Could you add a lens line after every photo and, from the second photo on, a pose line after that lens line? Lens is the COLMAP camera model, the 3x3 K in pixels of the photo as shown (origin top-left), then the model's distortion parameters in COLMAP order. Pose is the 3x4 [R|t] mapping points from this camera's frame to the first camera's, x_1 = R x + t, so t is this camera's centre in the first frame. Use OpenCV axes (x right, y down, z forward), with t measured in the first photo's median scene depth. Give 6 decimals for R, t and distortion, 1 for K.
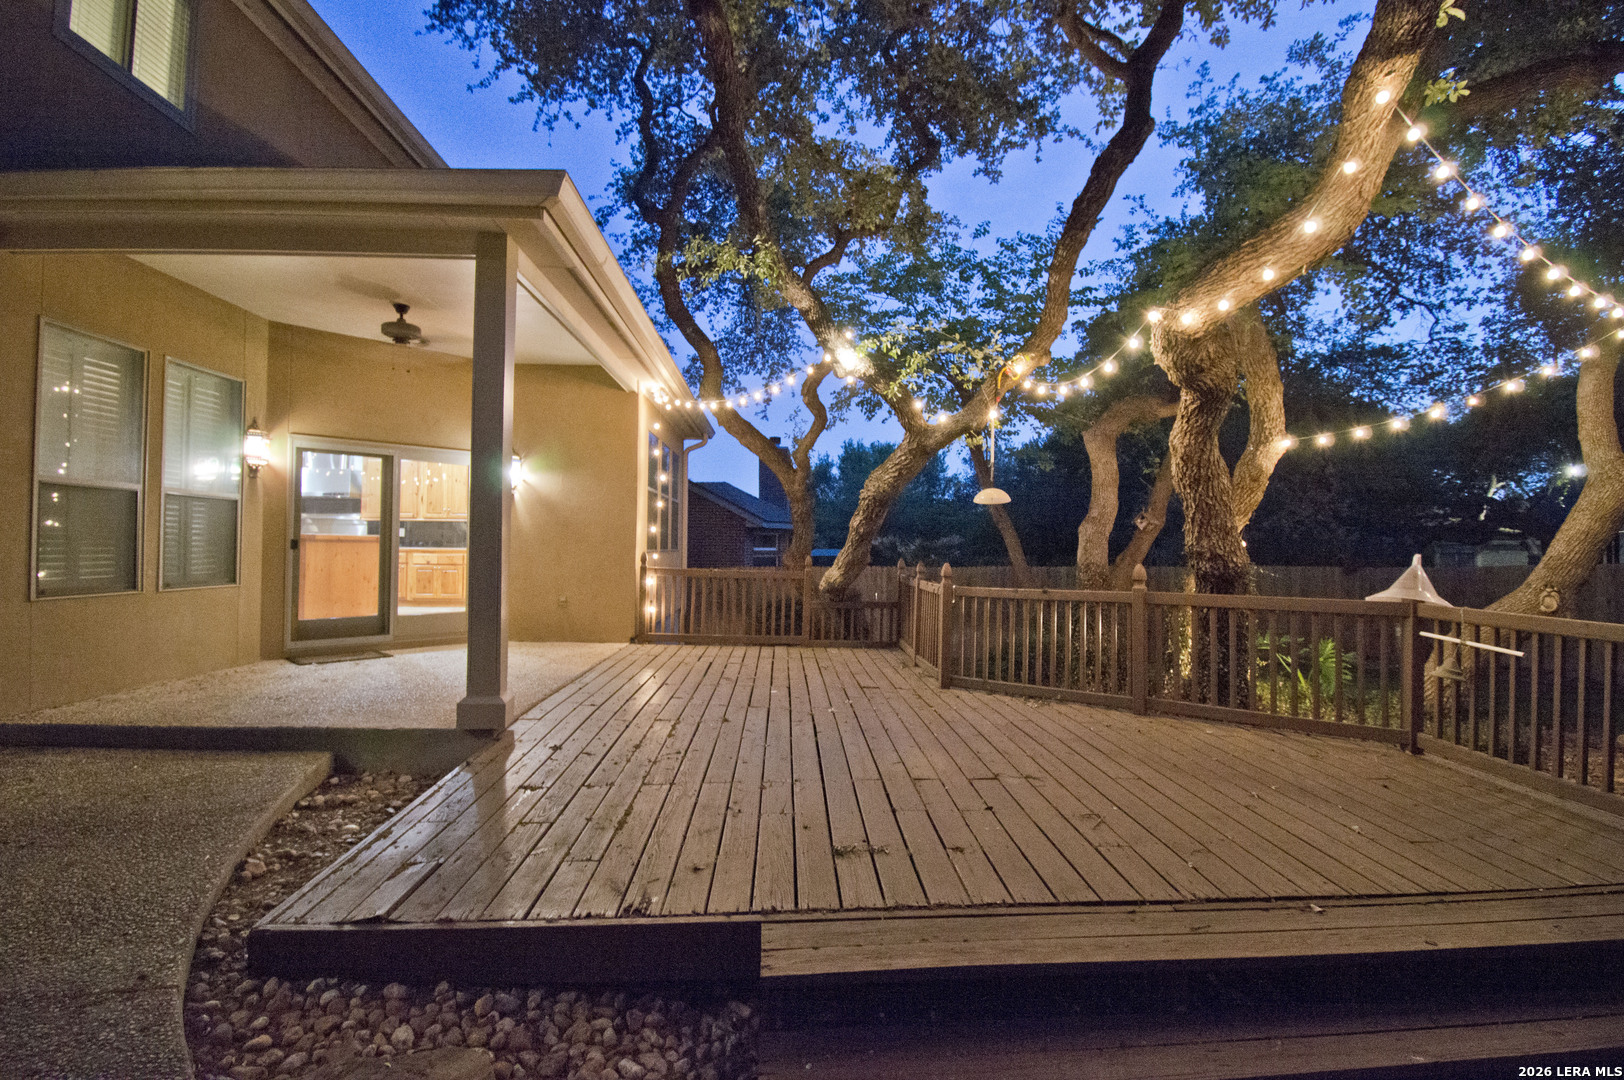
lens RADIAL K [[740.5, 0, 814.2], [0, 740.5, 532.4], [0, 0, 1]] dist [0.001401, -0.012317]
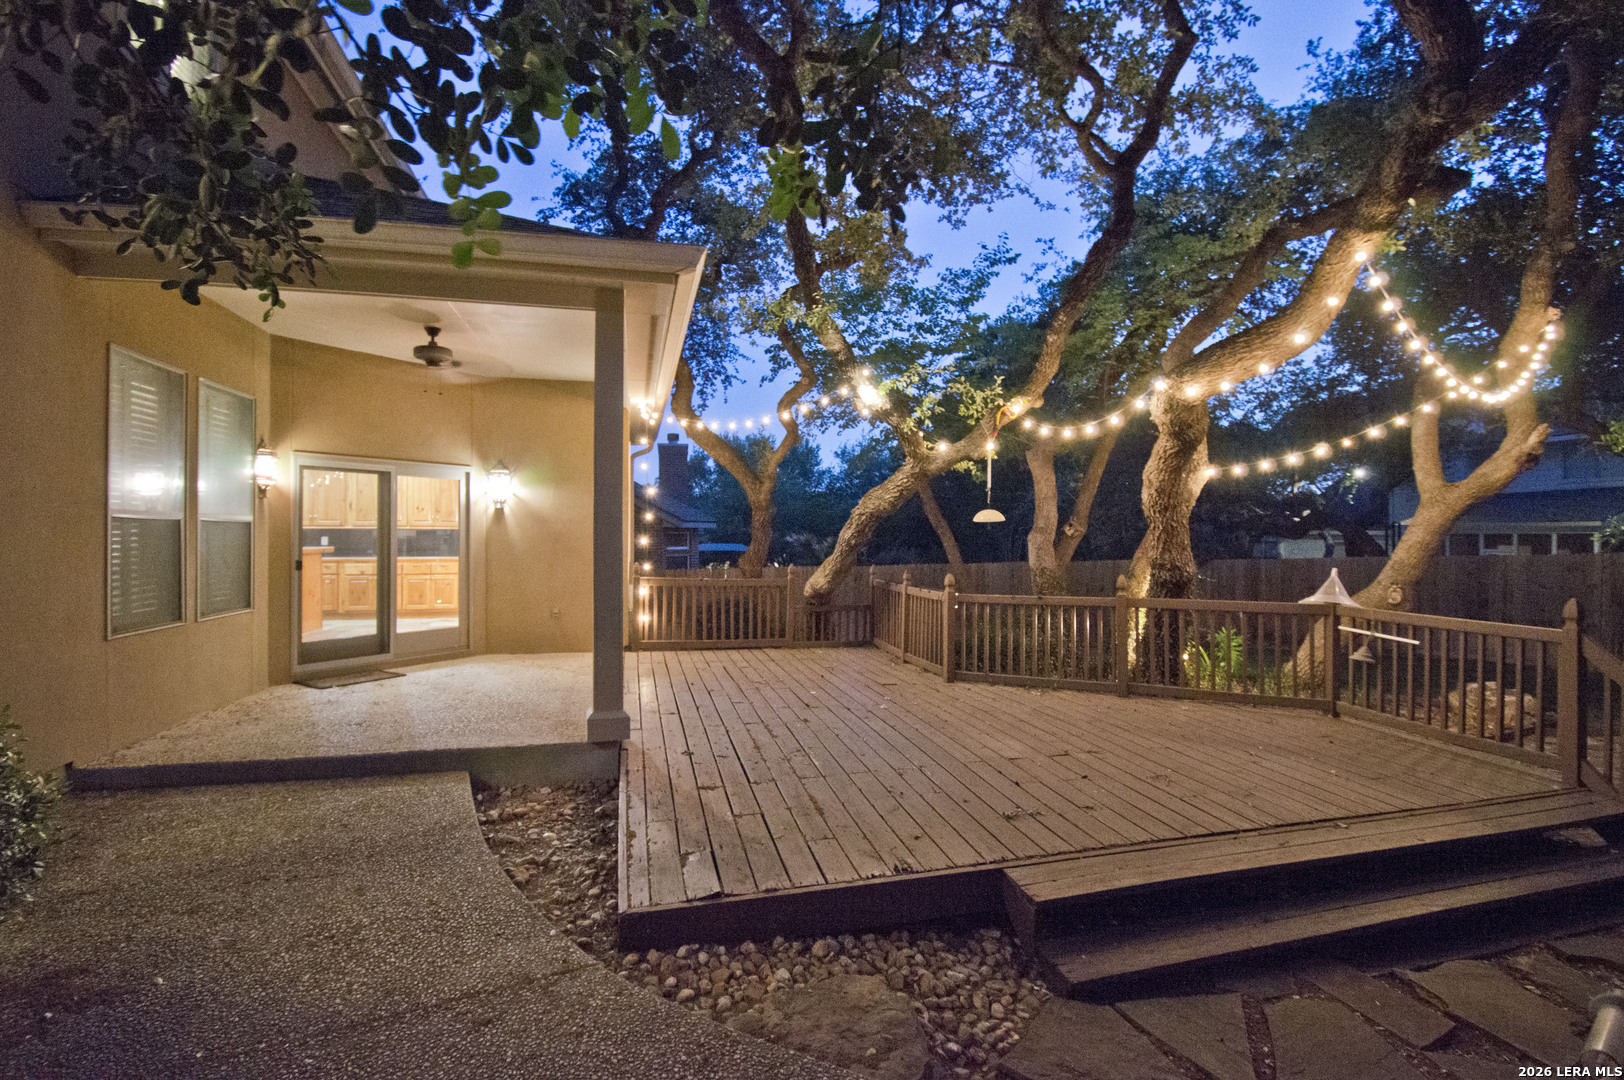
lens RADIAL K [[740.5, 0, 821.7], [0, 740.5, 534.5], [0, 0, 1]] dist [0.001401, -0.012317]
pose [[0.982193, -0.008789, 0.187671, -0.280295], [0.006020, 0.999865, 0.015318, -0.046634], [-0.187780, -0.013916, 0.982112, -0.113505]]
